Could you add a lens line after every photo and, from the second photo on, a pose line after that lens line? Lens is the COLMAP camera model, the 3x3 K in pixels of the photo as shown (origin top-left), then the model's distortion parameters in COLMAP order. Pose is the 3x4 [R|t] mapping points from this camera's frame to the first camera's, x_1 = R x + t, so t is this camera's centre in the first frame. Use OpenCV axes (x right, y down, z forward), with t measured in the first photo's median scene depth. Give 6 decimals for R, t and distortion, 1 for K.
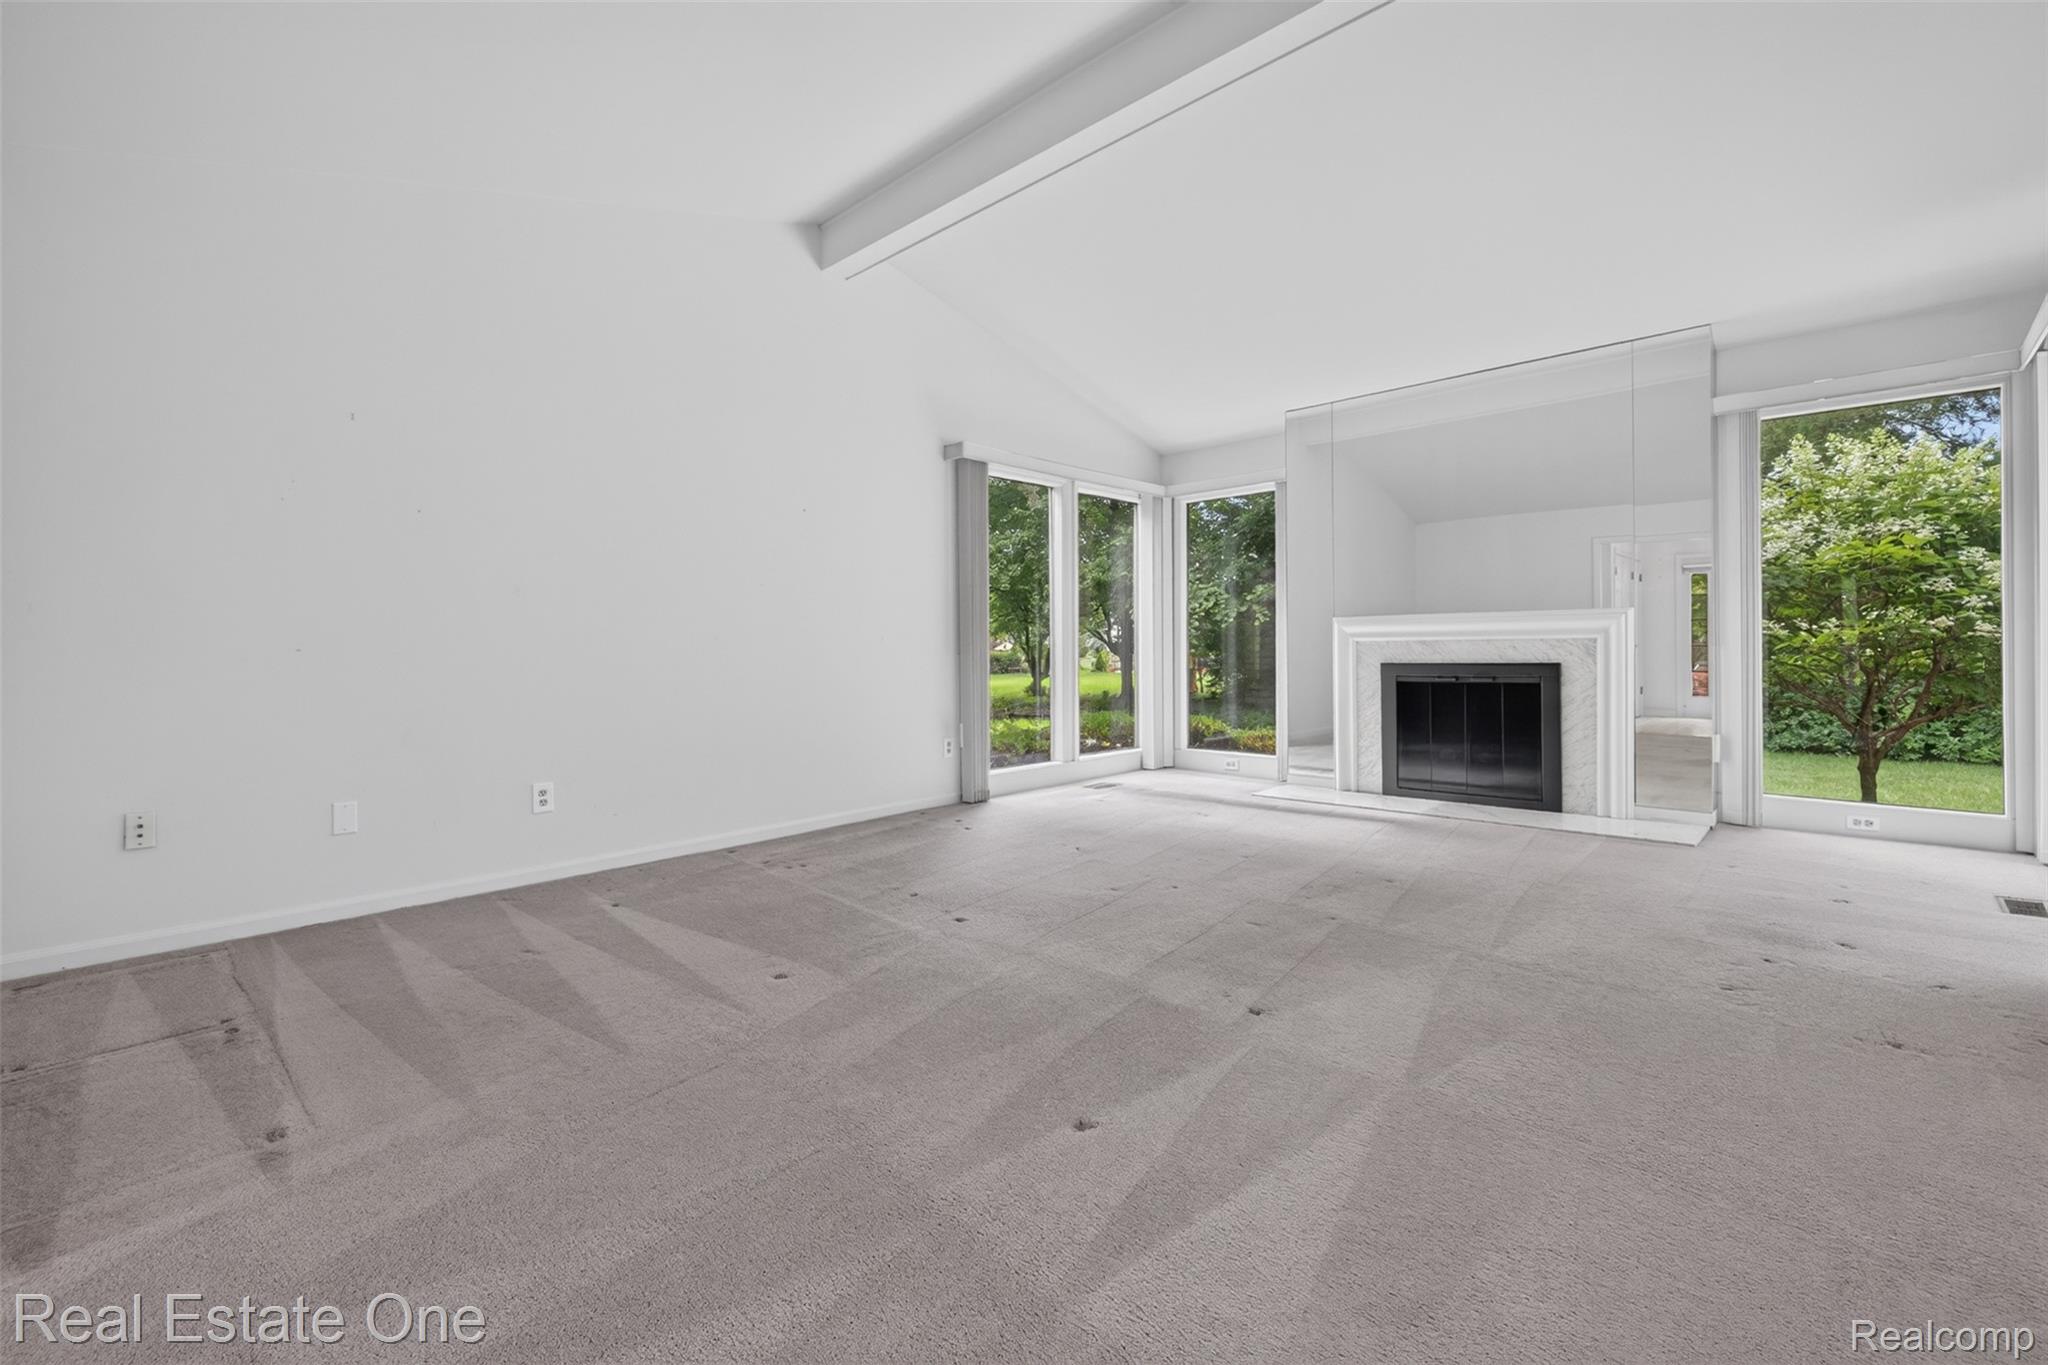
lens RADIAL K [[896.8, 0, 1017.0], [0, 896.8, 686.1], [0, 0, 1]] dist [0.011555, -0.000584]
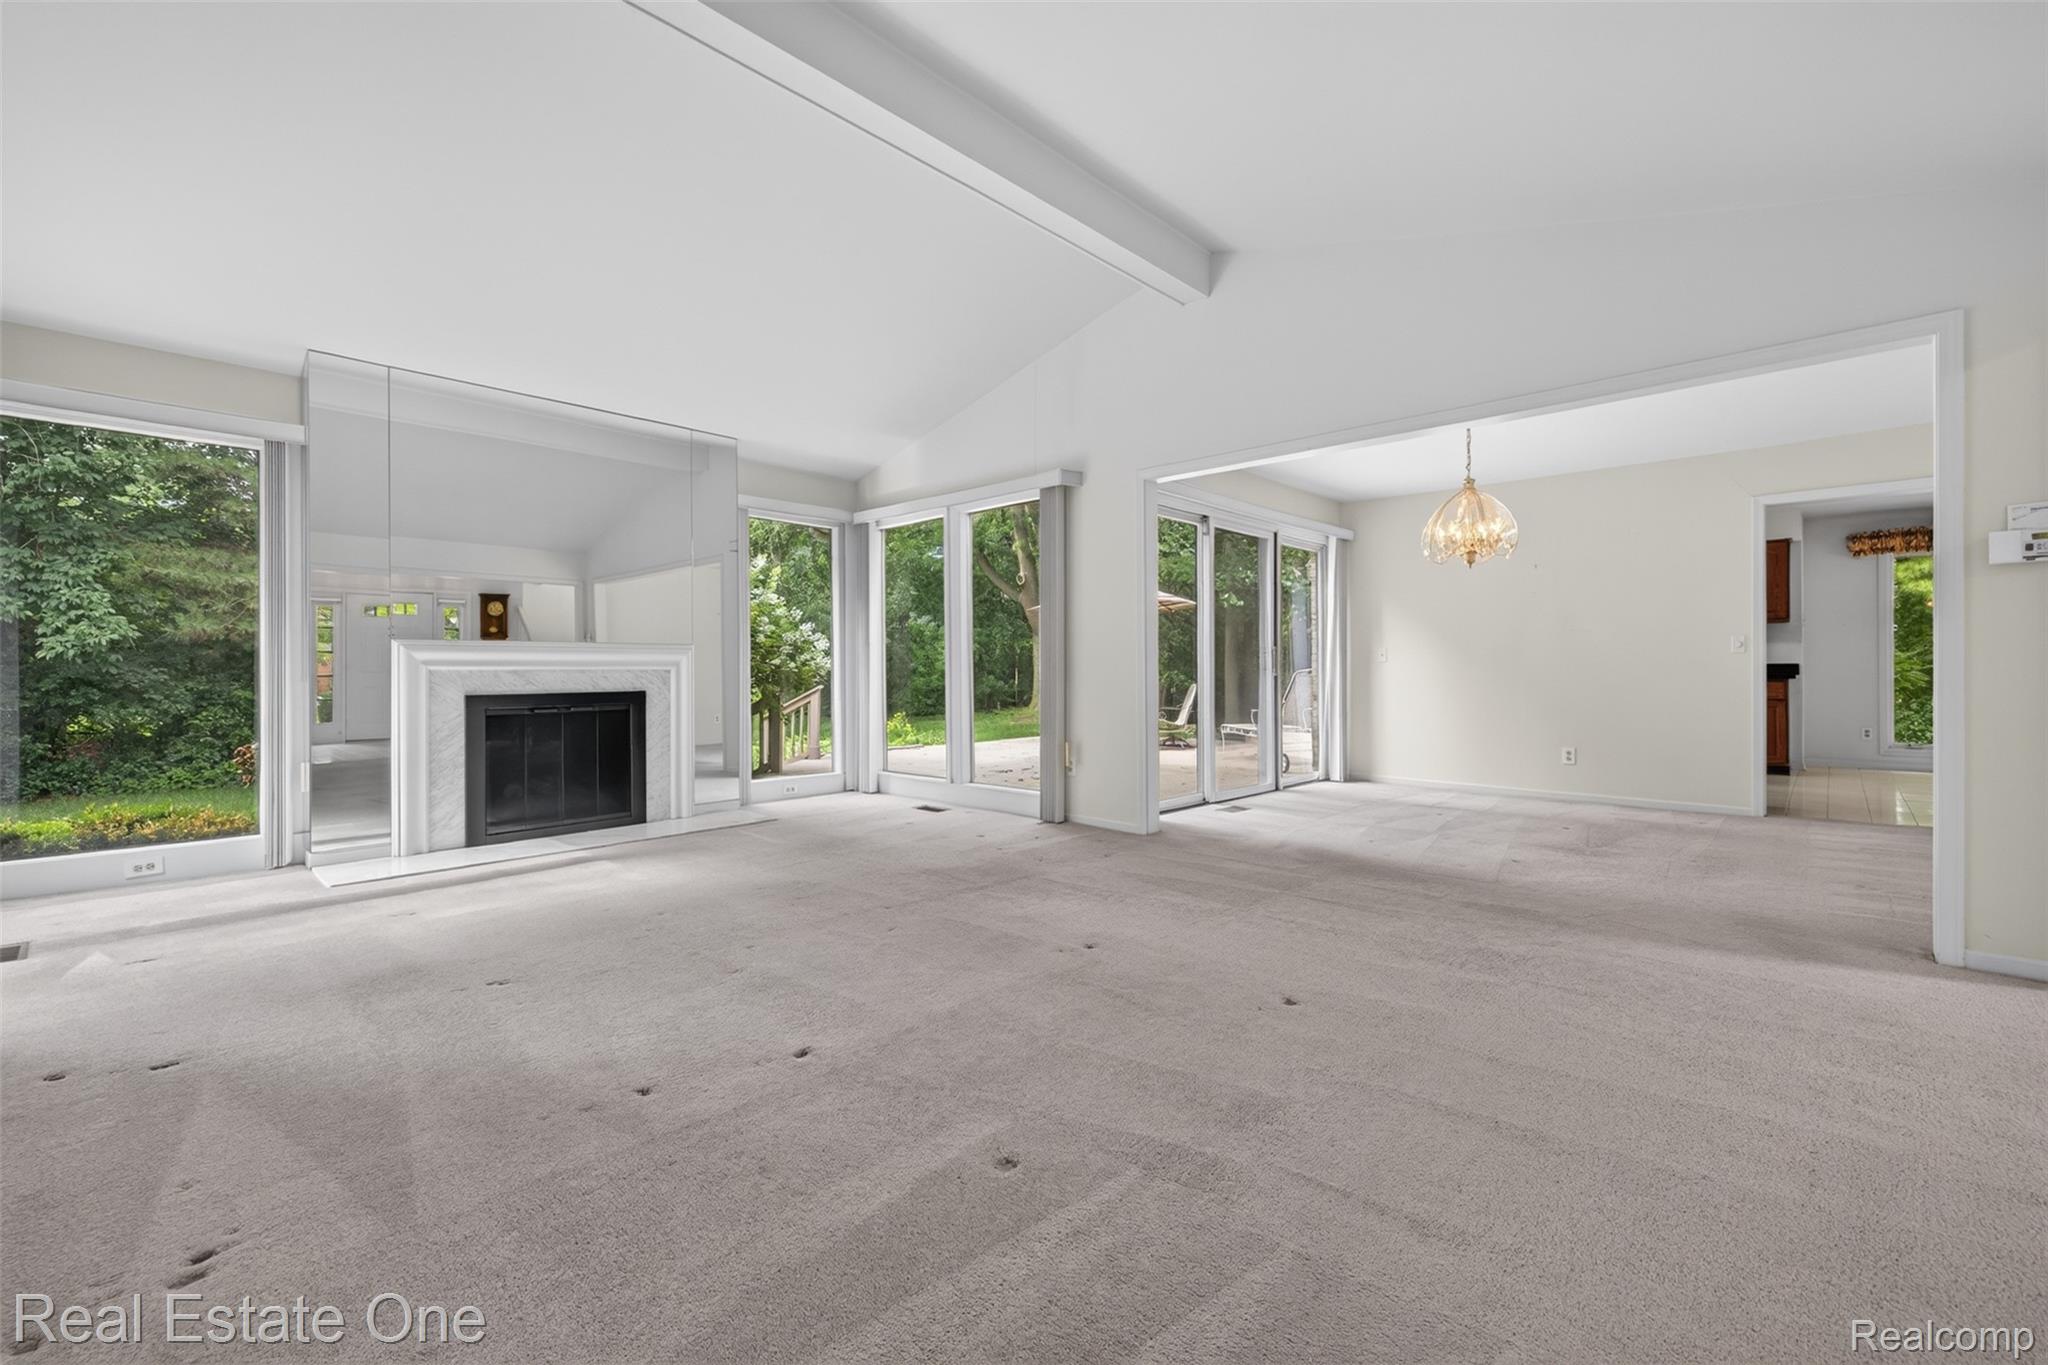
lens RADIAL K [[896.8, 0, 1017.0], [0, 896.8, 686.1], [0, 0, 1]] dist [0.011555, -0.000584]
pose [[-0.016907, -0.003879, 0.999850, -0.465490], [0.051115, 0.998682, 0.004739, -0.011394], [-0.998550, 0.051187, -0.016687, 0.484224]]
